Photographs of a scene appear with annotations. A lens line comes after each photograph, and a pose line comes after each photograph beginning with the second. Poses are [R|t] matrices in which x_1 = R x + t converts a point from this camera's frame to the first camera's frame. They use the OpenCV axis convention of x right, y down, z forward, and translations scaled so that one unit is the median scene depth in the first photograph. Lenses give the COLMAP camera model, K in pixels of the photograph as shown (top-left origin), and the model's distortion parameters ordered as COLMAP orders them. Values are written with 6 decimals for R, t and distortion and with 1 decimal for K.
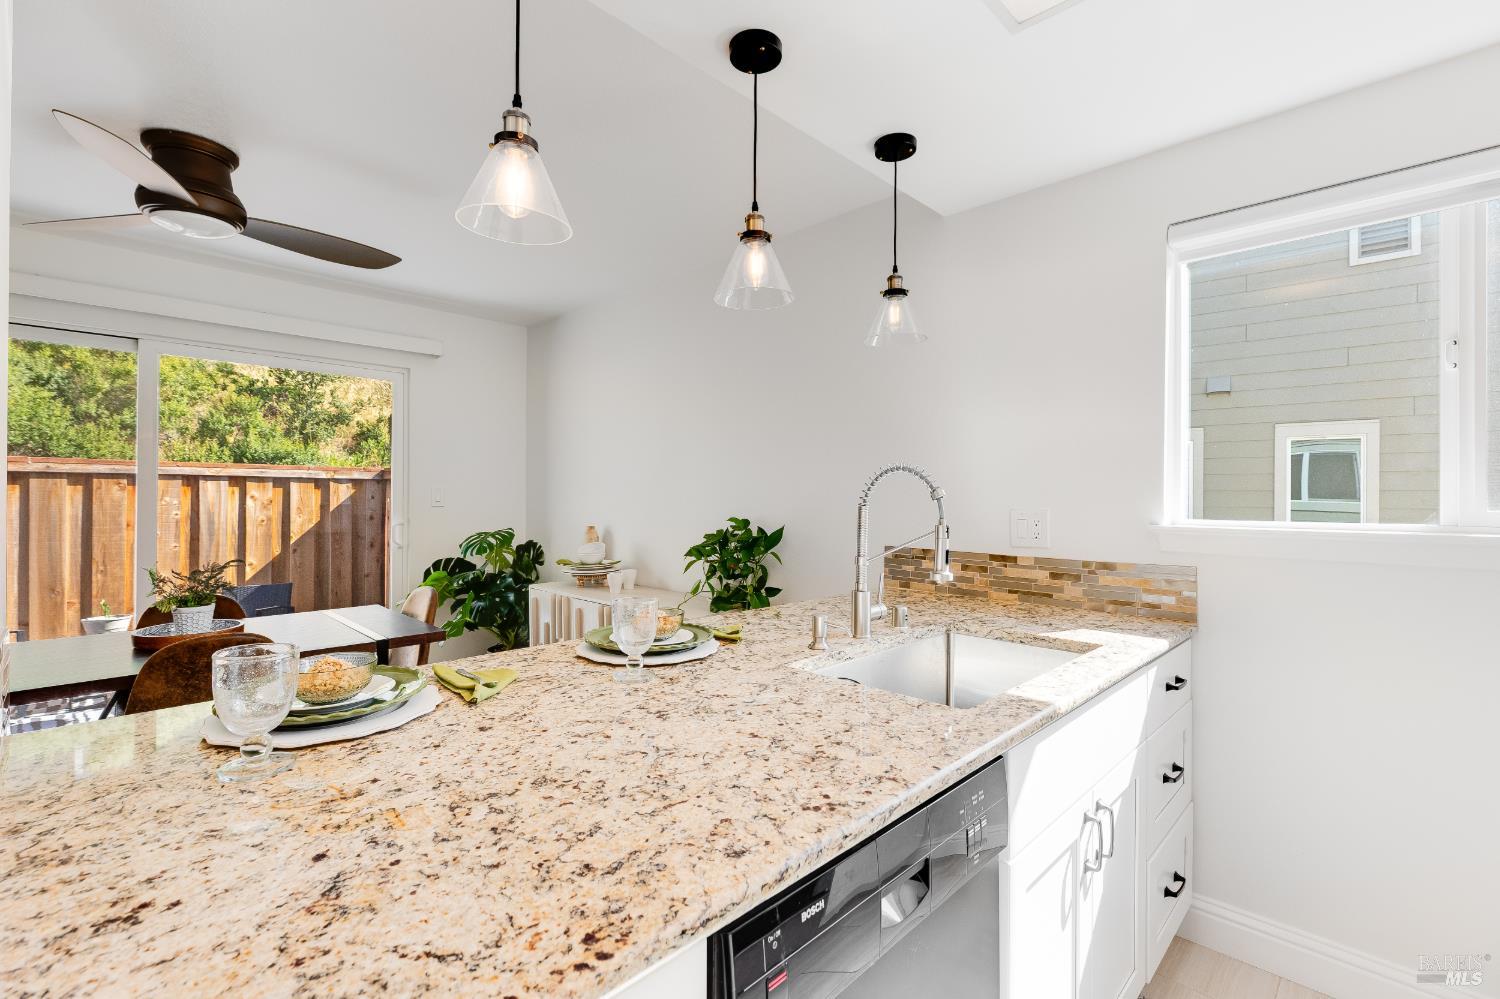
lens RADIAL K [[667.1, 0, 756.6], [0, 667.1, 497.5], [0, 0, 1]] dist [0.001367, -0.000122]
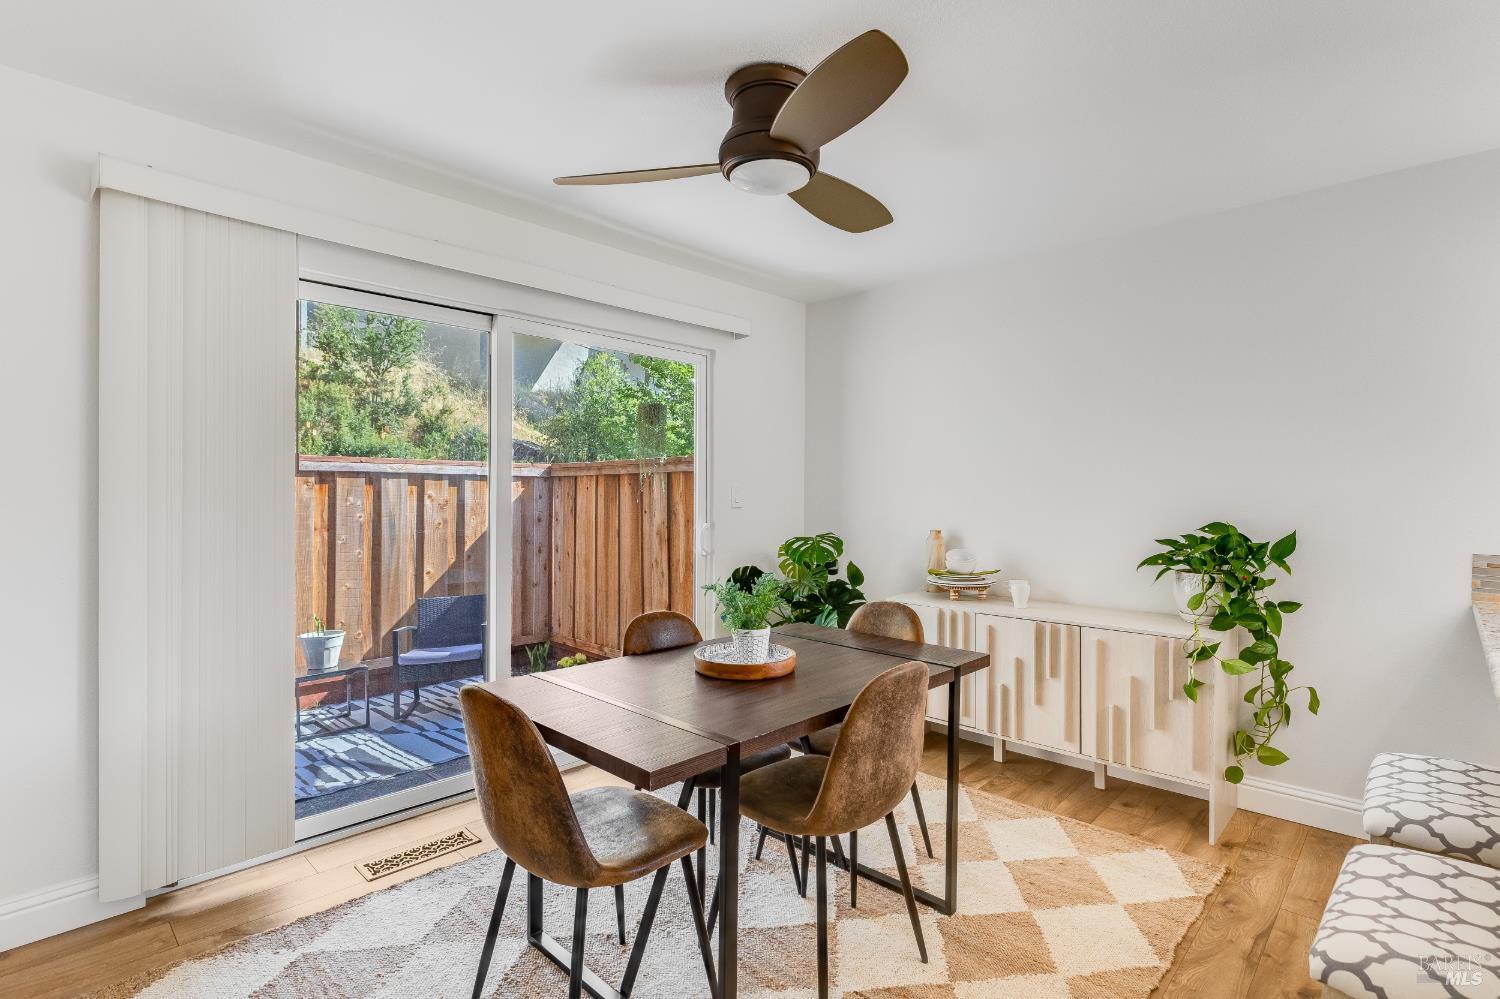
lens RADIAL K [[725.4, 0, 768.5], [0, 725.4, 498.2], [0, 0, 1]] dist [-0.001449, -0.000230]
pose [[0.999961, -0.001988, 0.008560, -0.309196], [0.001950, 0.999988, 0.004415, -0.002319], [-0.008569, -0.004398, 0.999954, 0.032869]]
